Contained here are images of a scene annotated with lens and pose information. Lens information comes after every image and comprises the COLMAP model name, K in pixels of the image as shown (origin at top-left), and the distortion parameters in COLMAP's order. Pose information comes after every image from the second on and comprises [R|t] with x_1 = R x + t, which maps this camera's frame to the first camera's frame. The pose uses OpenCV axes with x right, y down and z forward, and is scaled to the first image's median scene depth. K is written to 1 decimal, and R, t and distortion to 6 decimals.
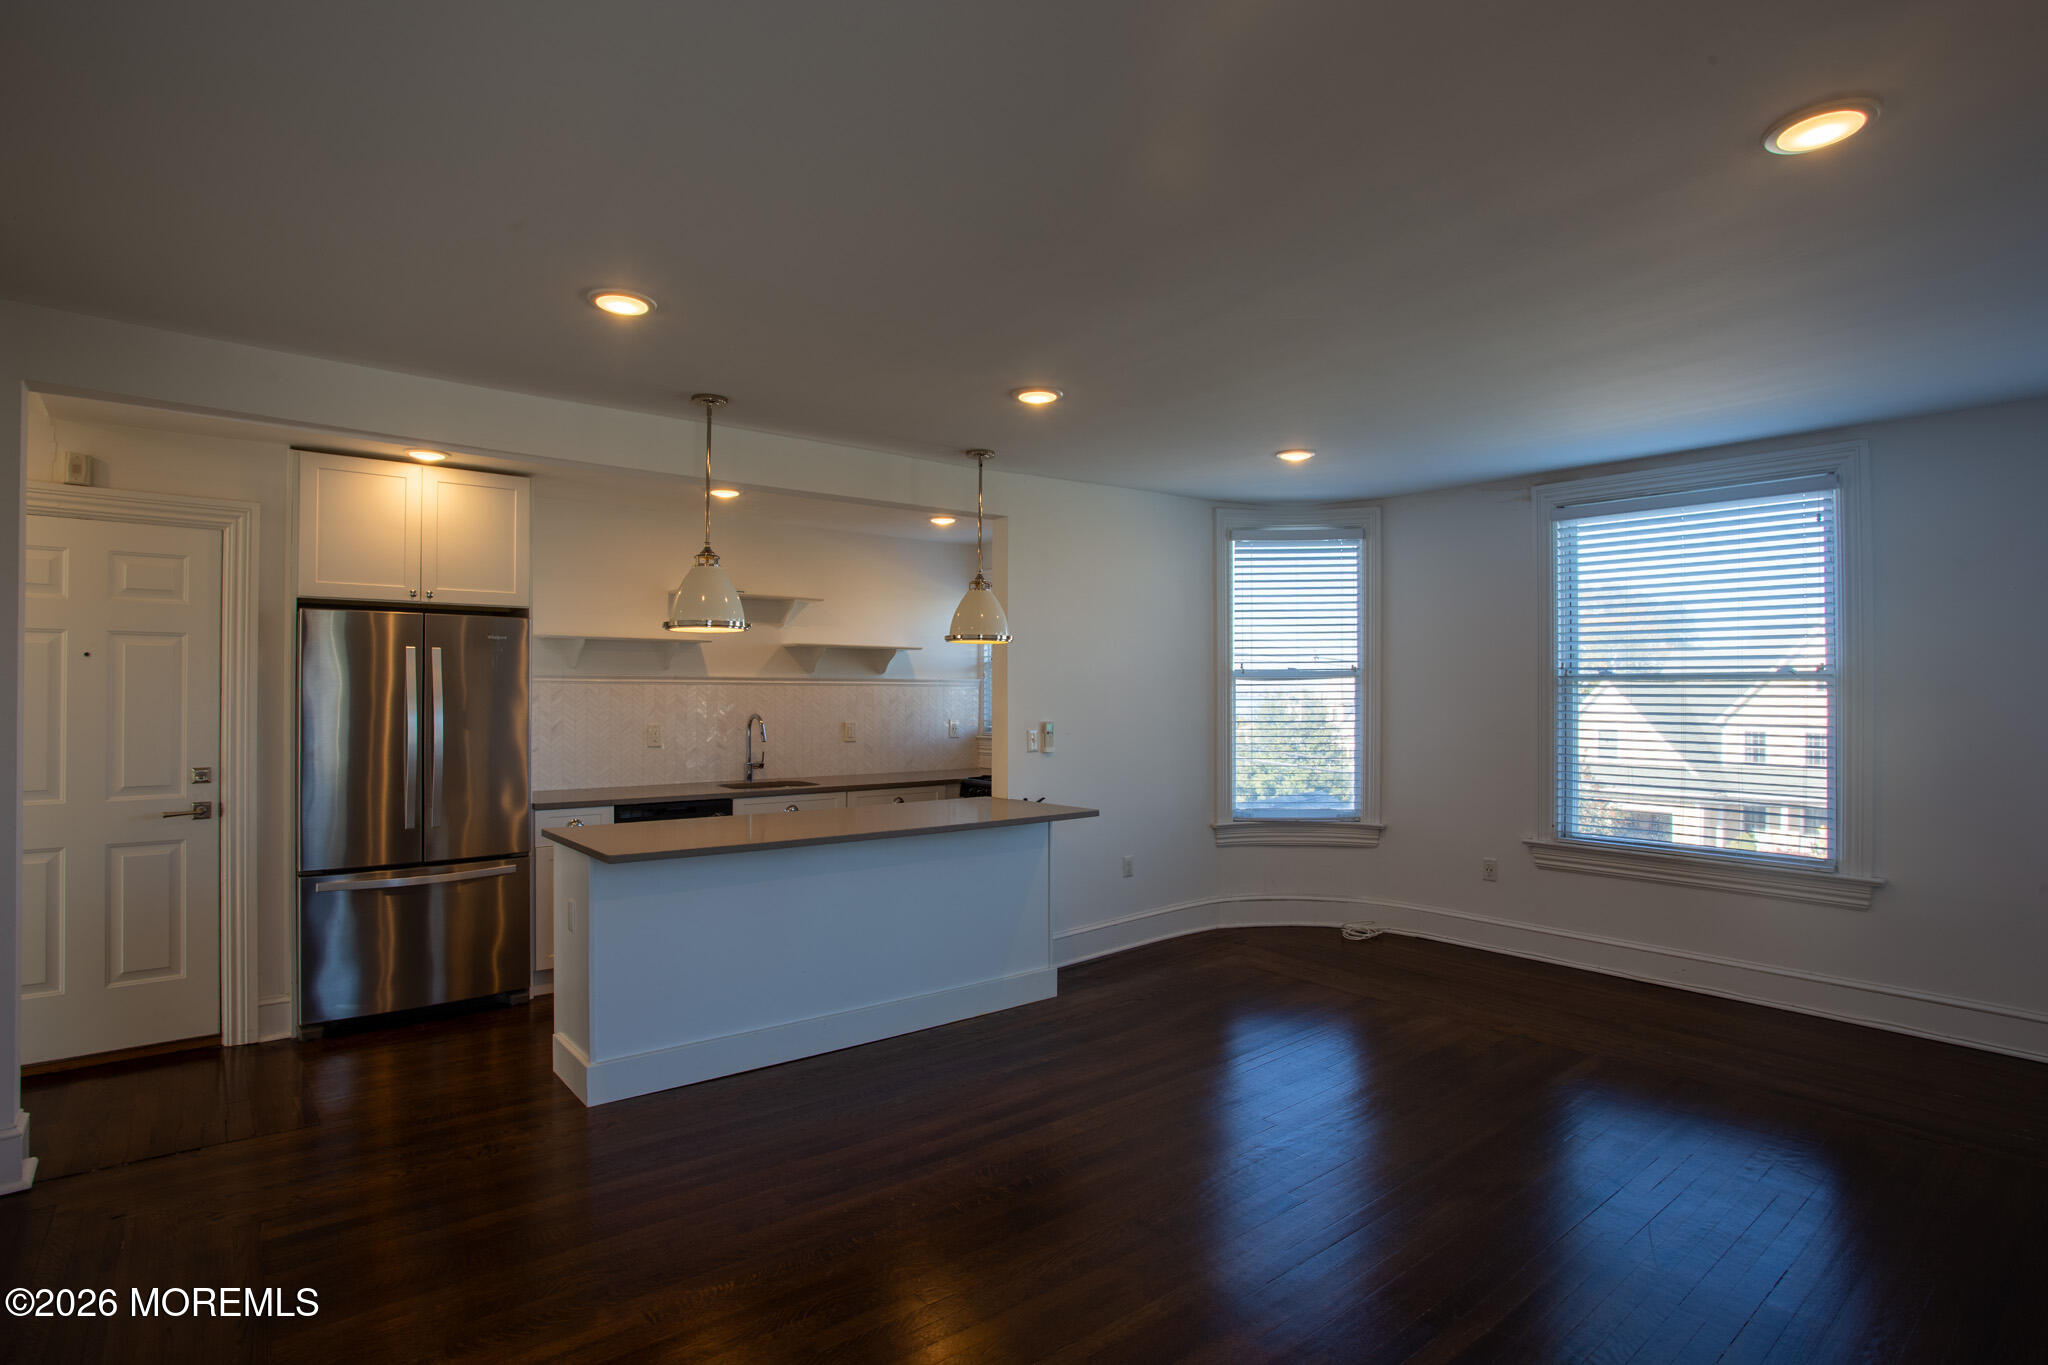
lens RADIAL K [[1049.2, 0, 1024.0], [0, 1049.2, 682.5], [0, 0, 1]] dist [-0.002069, -0.000165]
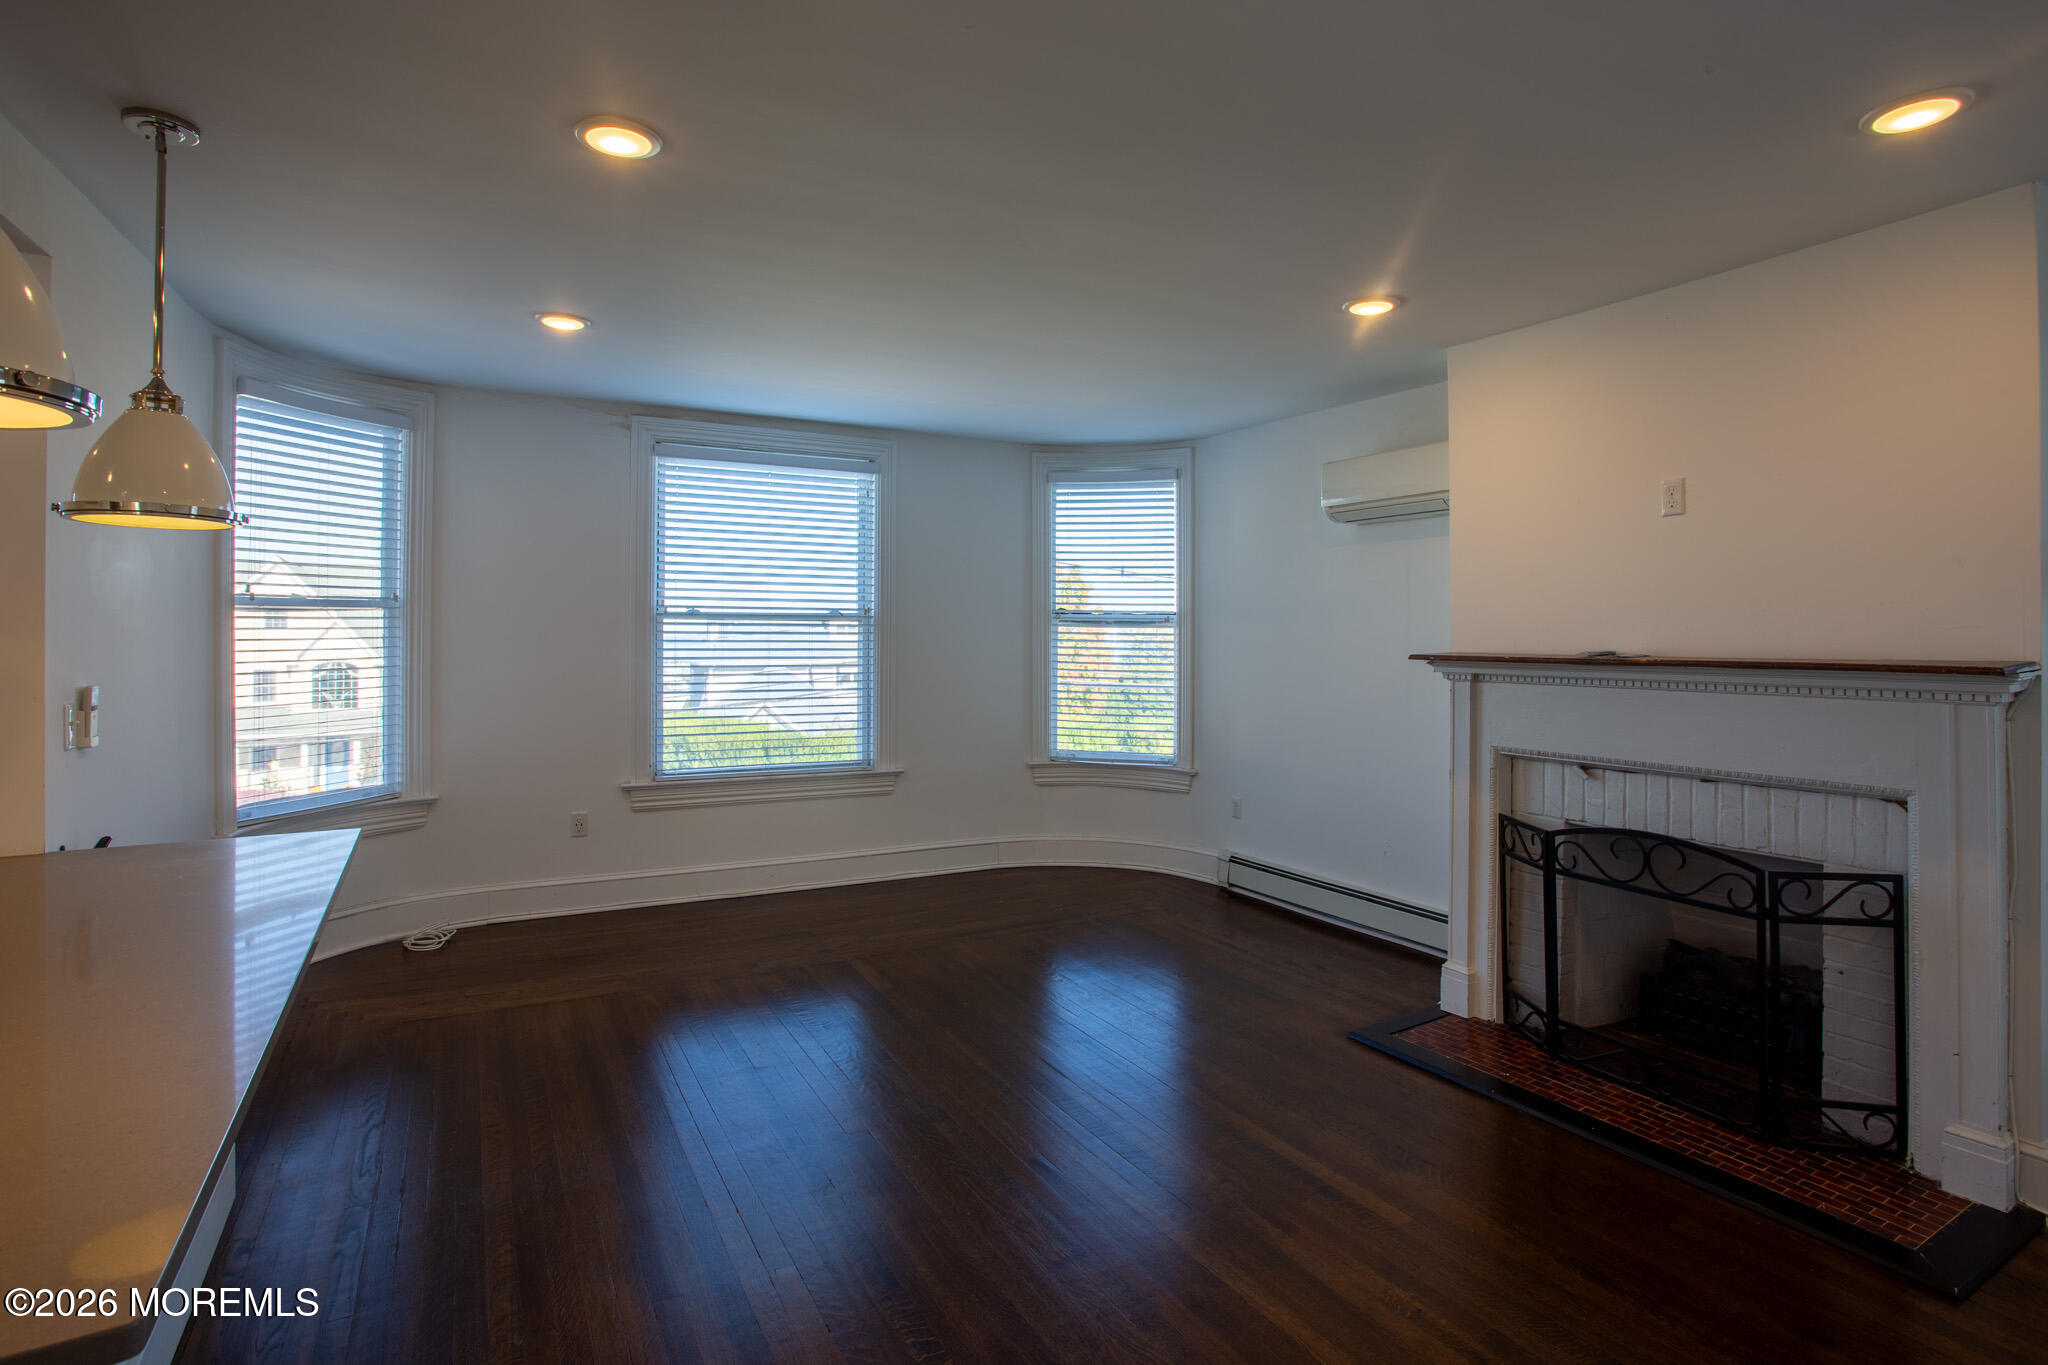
lens RADIAL K [[1027.7, 0, 1021.5], [0, 1027.7, 627.7], [0, 0, 1]] dist [-0.001008, 0.000364]
pose [[0.218613, 0.002306, 0.975809, -0.357715], [-0.013526, 0.999908, 0.000667, 0.001879], [-0.975718, -0.013345, 0.218624, 0.450190]]
